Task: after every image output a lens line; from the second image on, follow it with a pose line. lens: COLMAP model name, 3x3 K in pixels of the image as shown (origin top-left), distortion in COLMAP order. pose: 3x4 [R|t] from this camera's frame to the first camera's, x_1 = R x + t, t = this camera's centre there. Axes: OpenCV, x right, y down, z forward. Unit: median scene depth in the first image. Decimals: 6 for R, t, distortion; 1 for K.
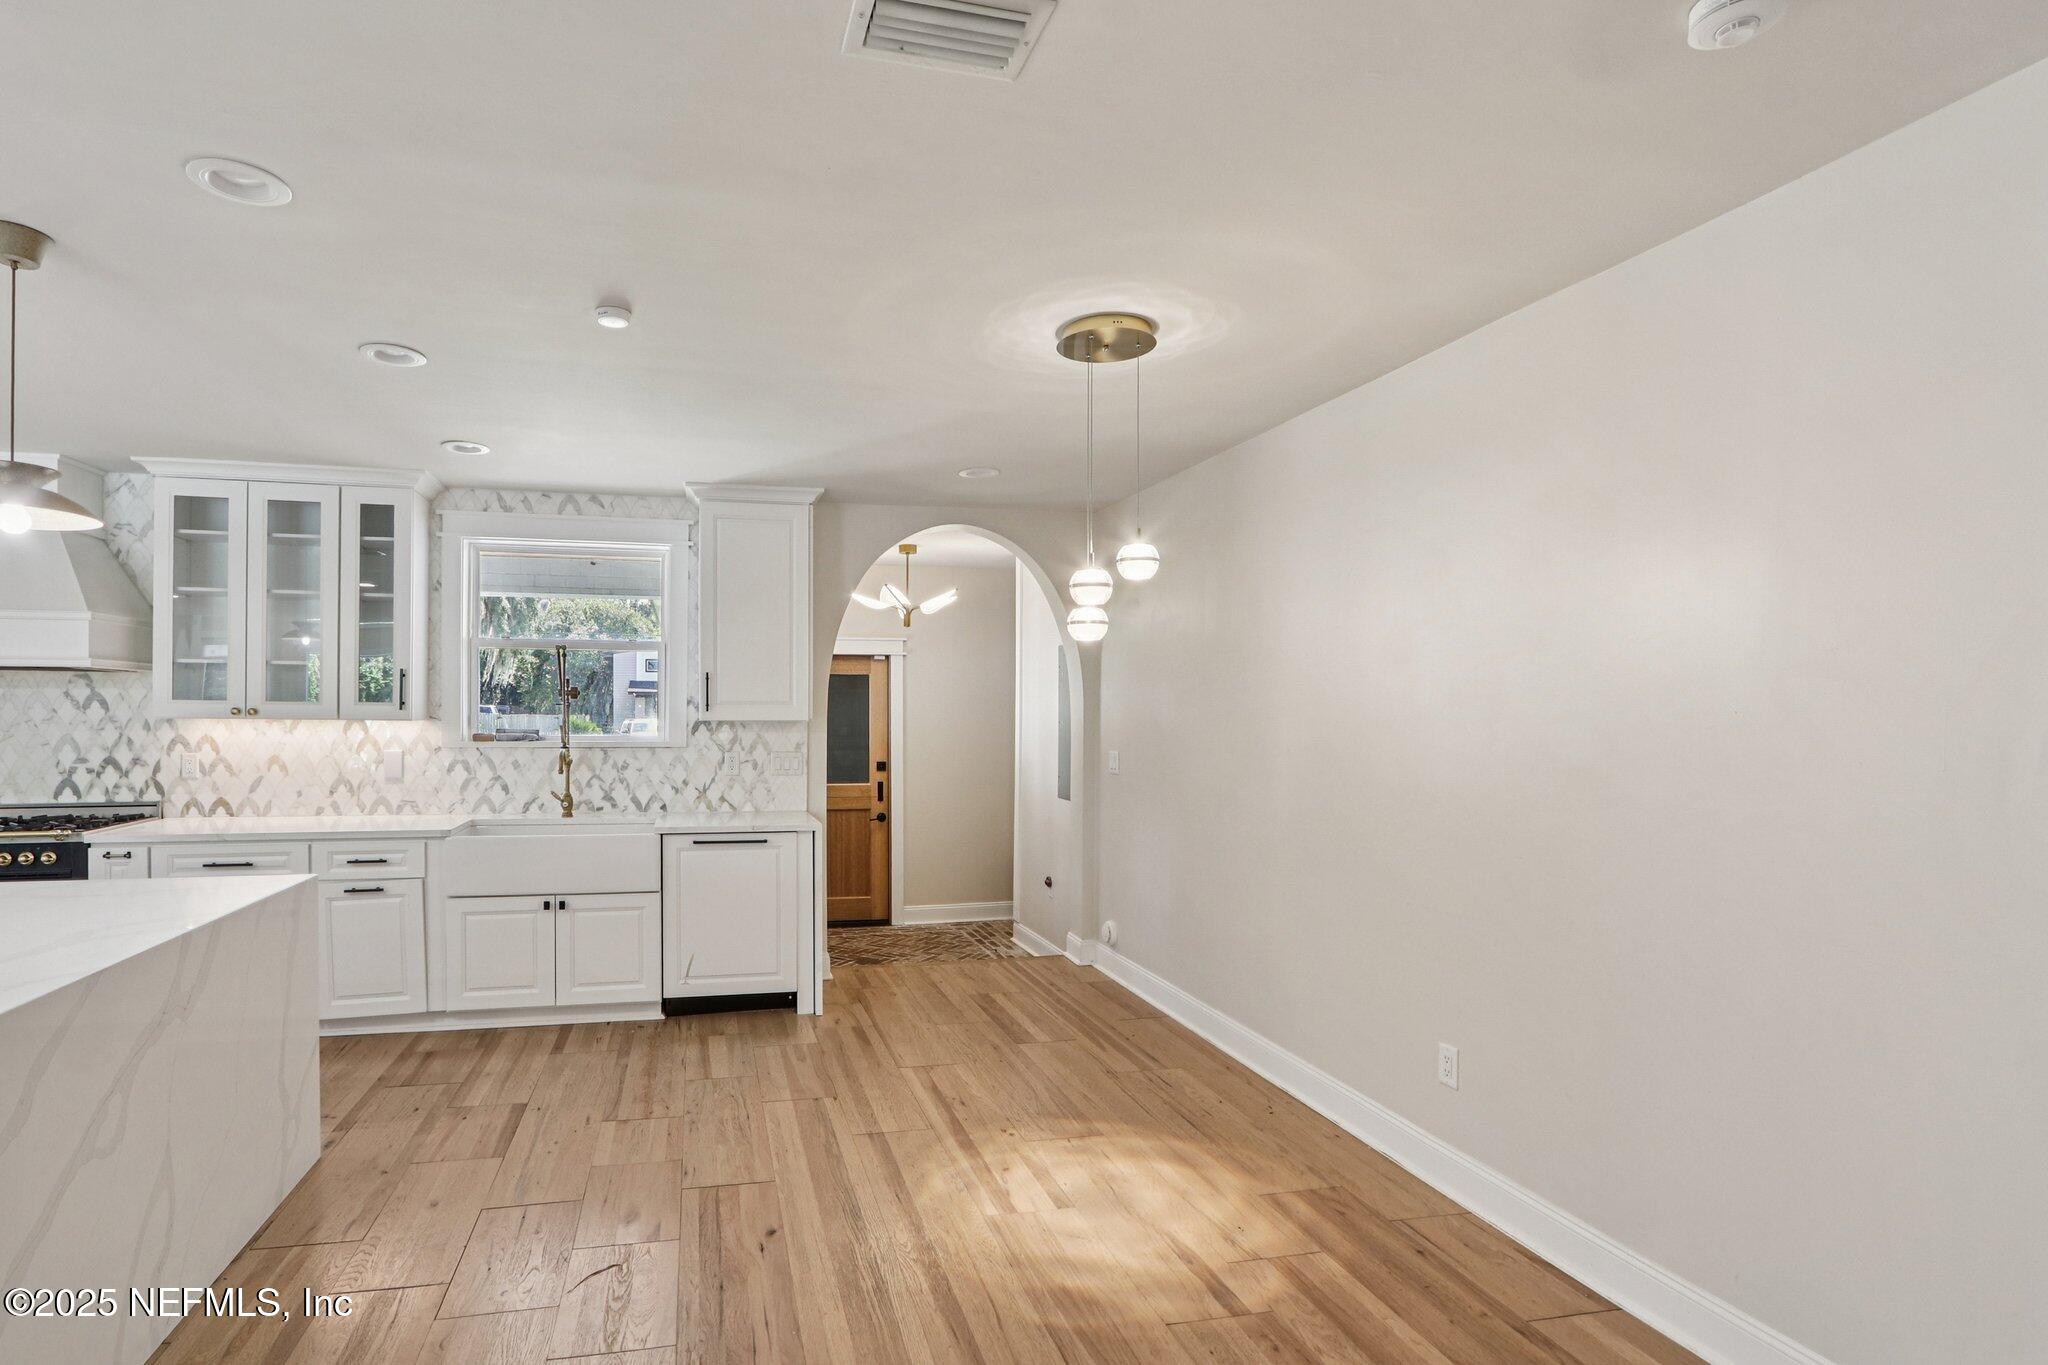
lens RADIAL K [[1032.0, 0, 918.5], [0, 1032.0, 717.6], [0, 0, 1]] dist [-0.018035, 0.000466]
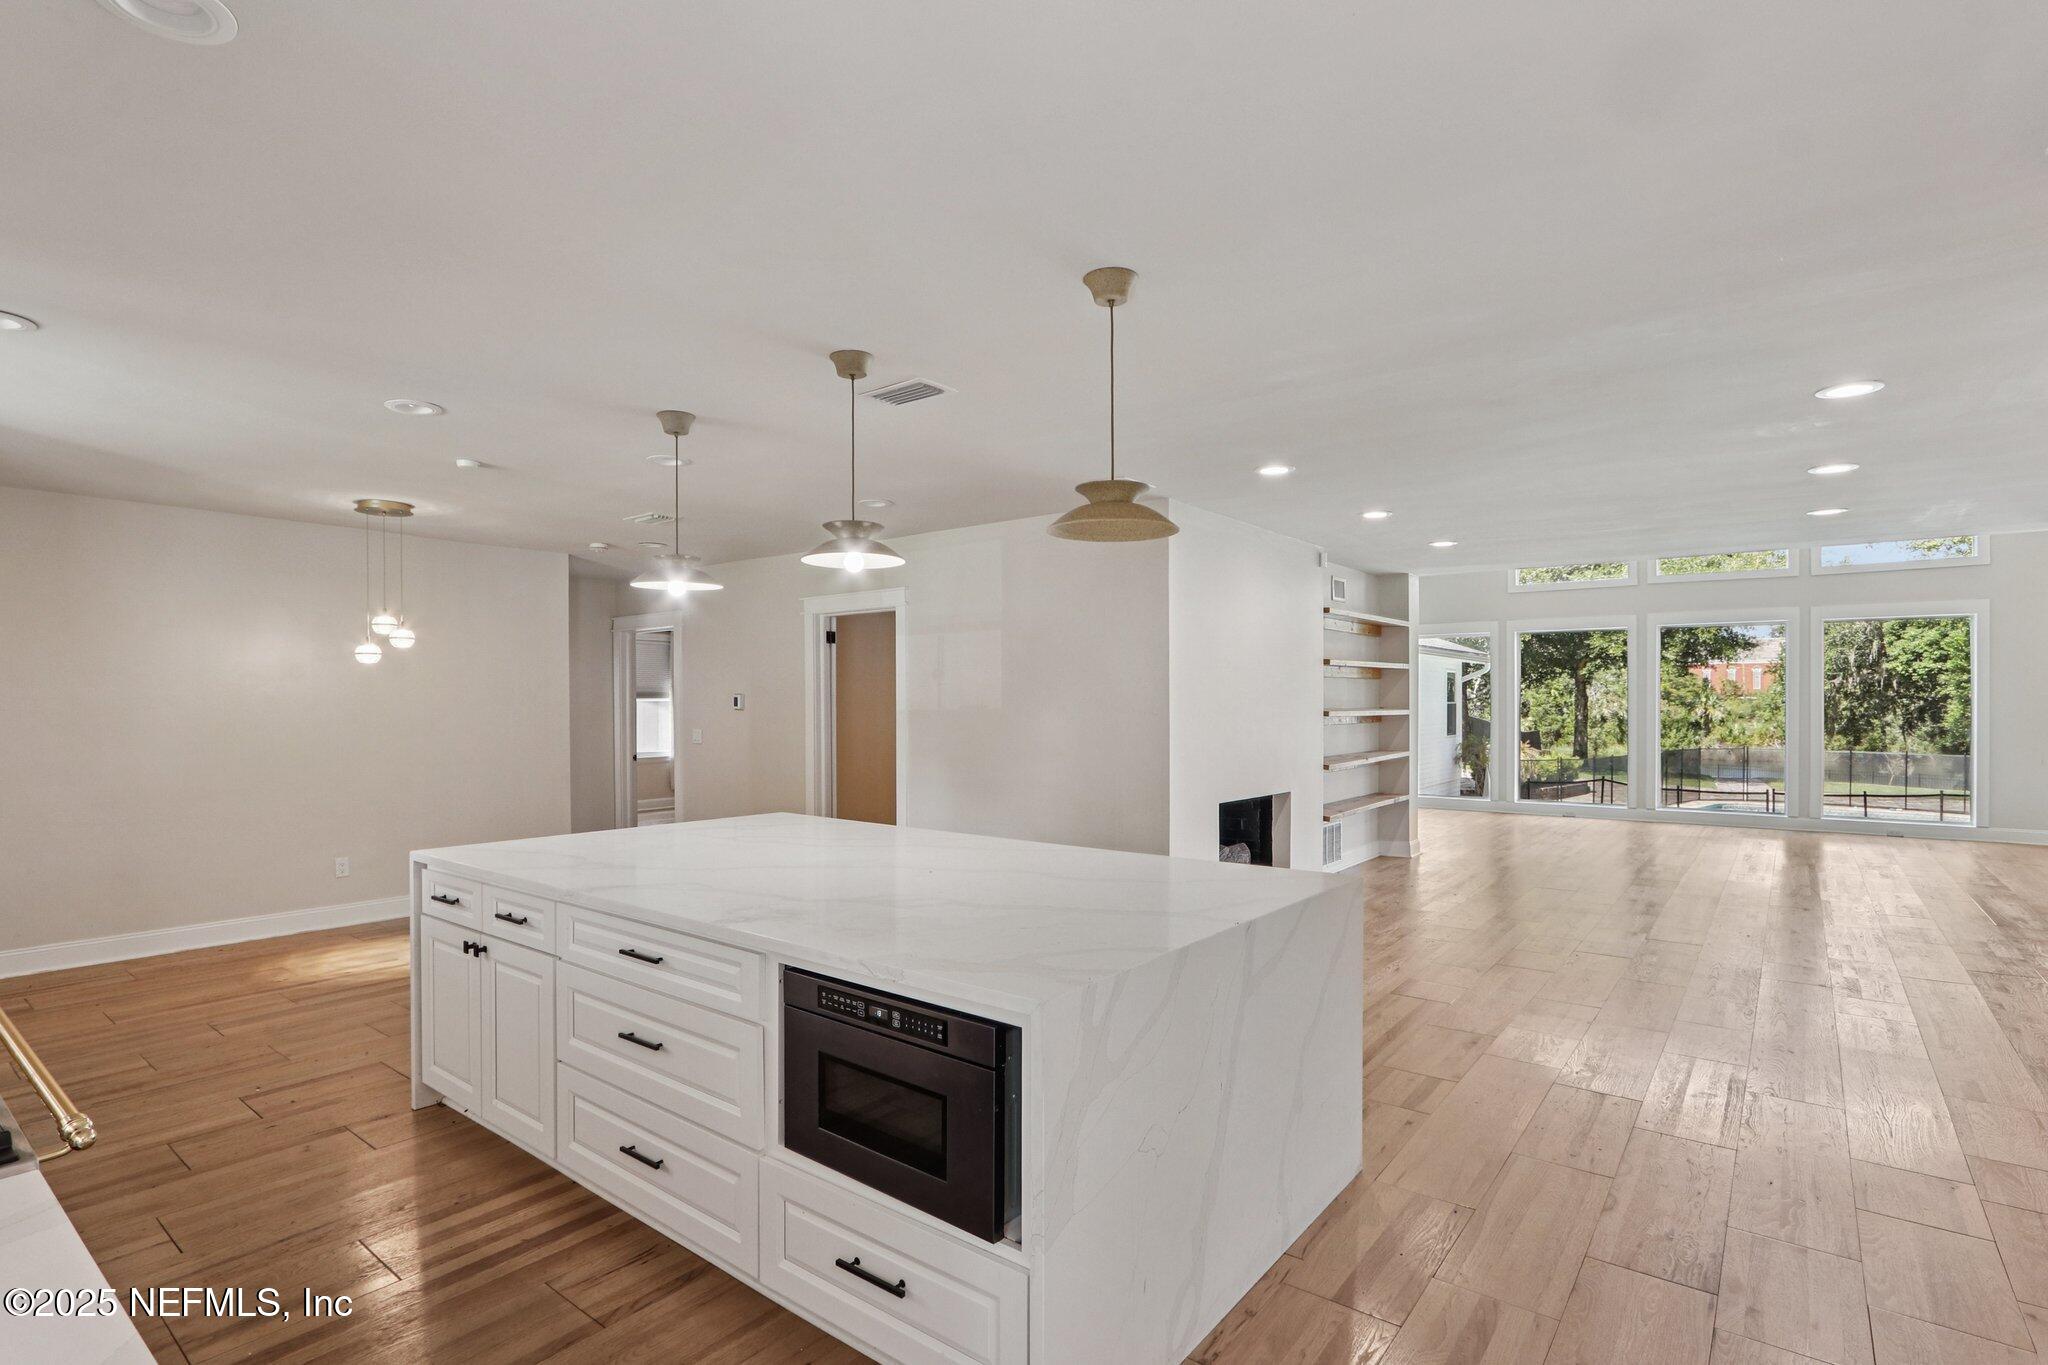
lens RADIAL K [[1009.9, 0, 964.9], [0, 1009.9, 701.9], [0, 0, 1]] dist [-0.000685, 0.000550]
pose [[-0.617593, -0.004333, 0.786486, -1.217822], [0.005062, 0.999942, 0.009484, -0.009365], [-0.786481, 0.009839, -0.617536, 0.808164]]
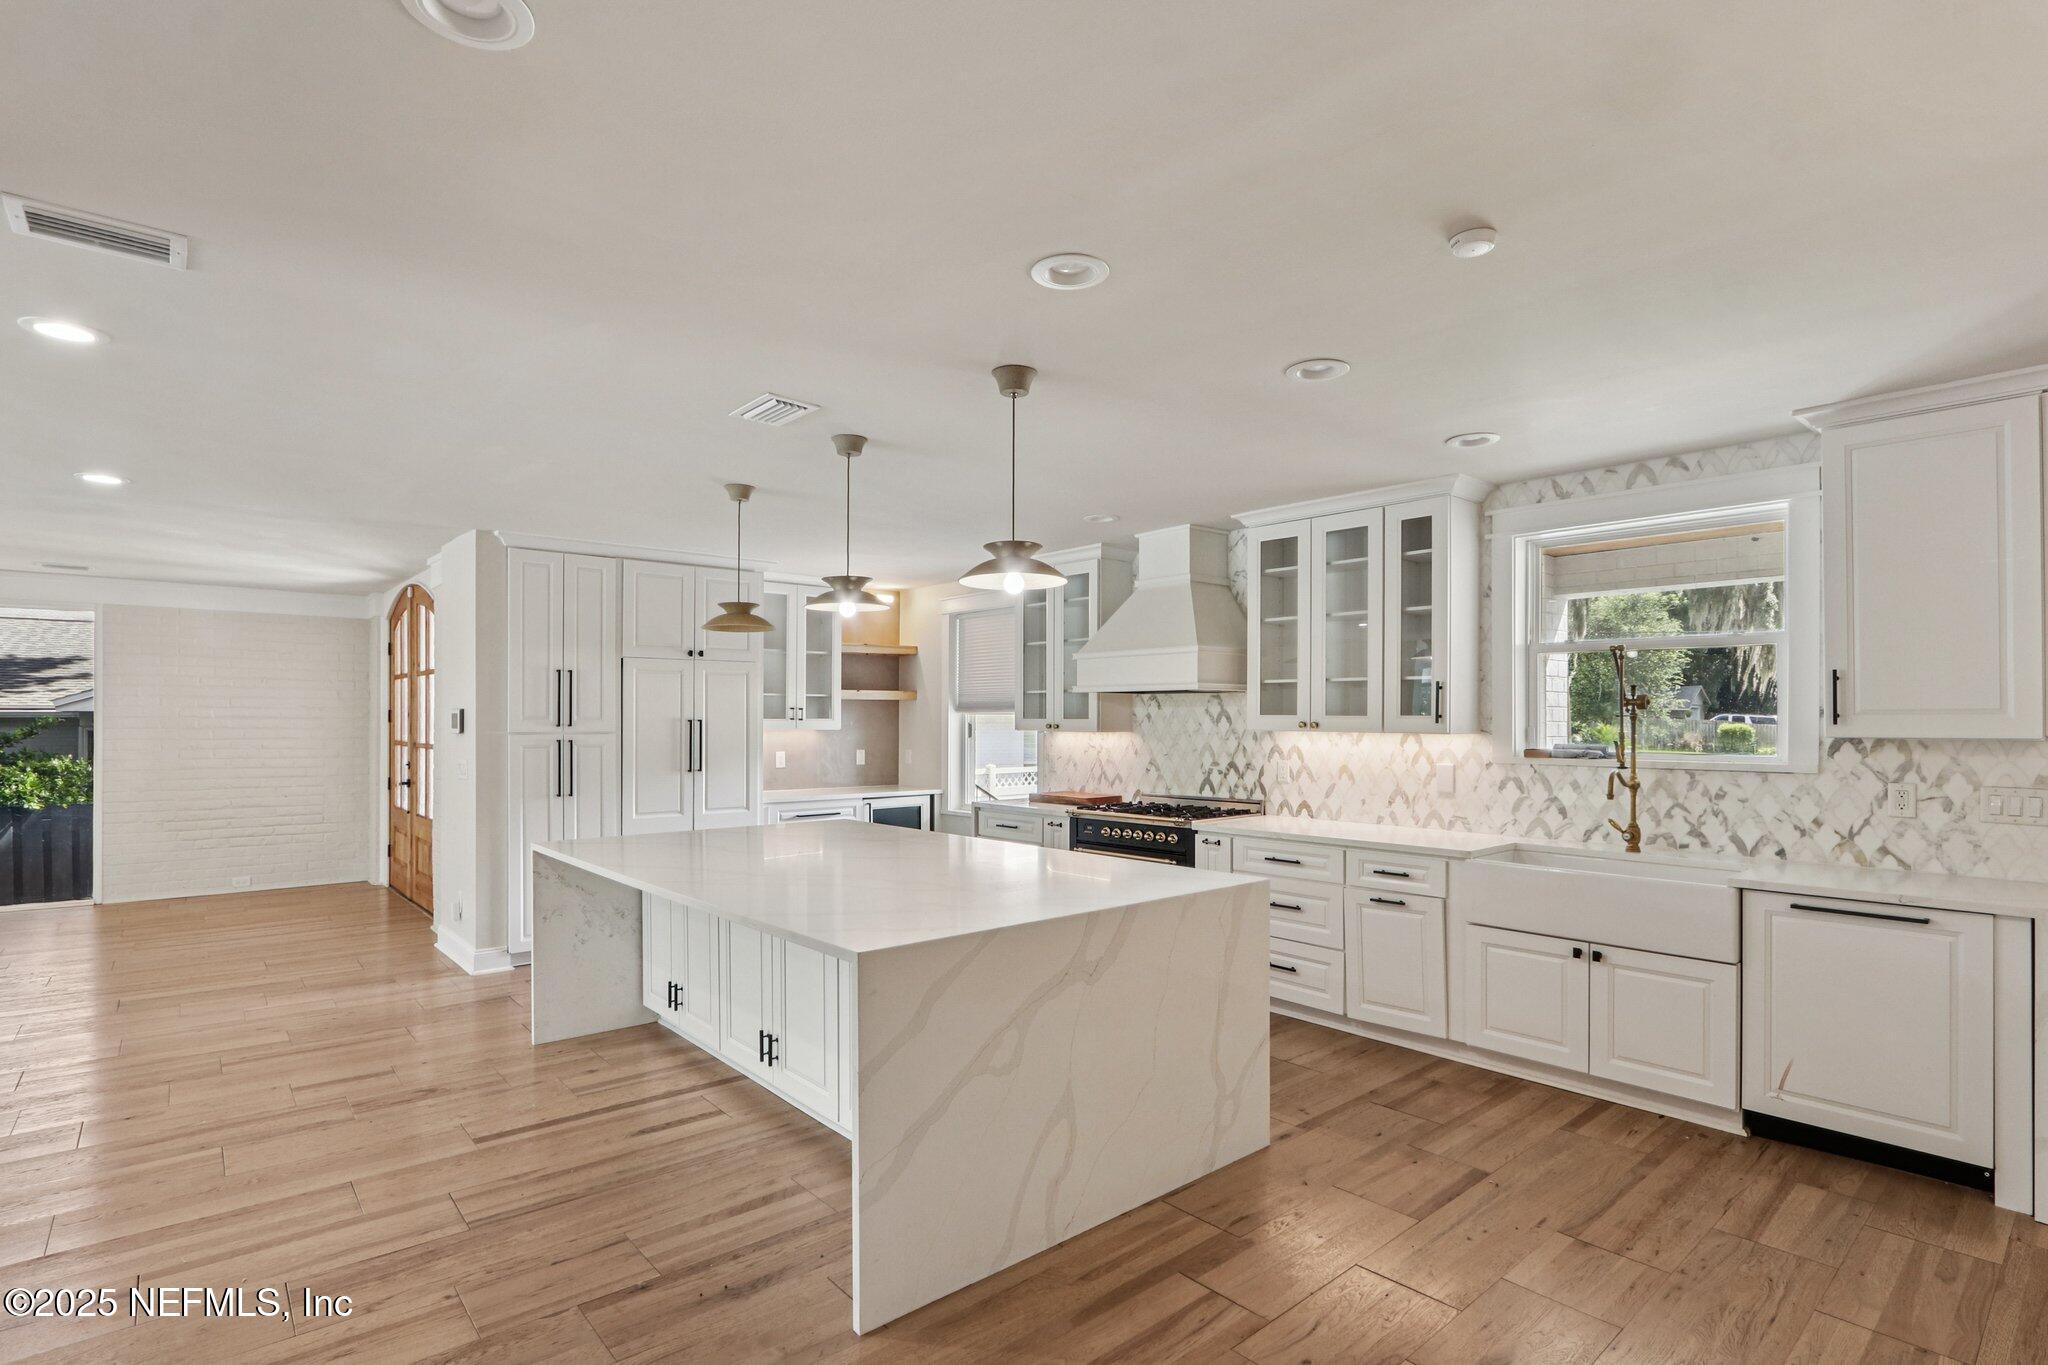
lens RADIAL K [[994.6, 0, 984.3], [0, 994.6, 721.8], [0, 0, 1]] dist [-0.004296, 0.000155]
pose [[0.469352, -0.002824, -0.883007, 0.127137], [-0.003768, 0.999979, -0.005201, -0.002268], [0.883003, 0.005768, 0.469331, 0.170324]]
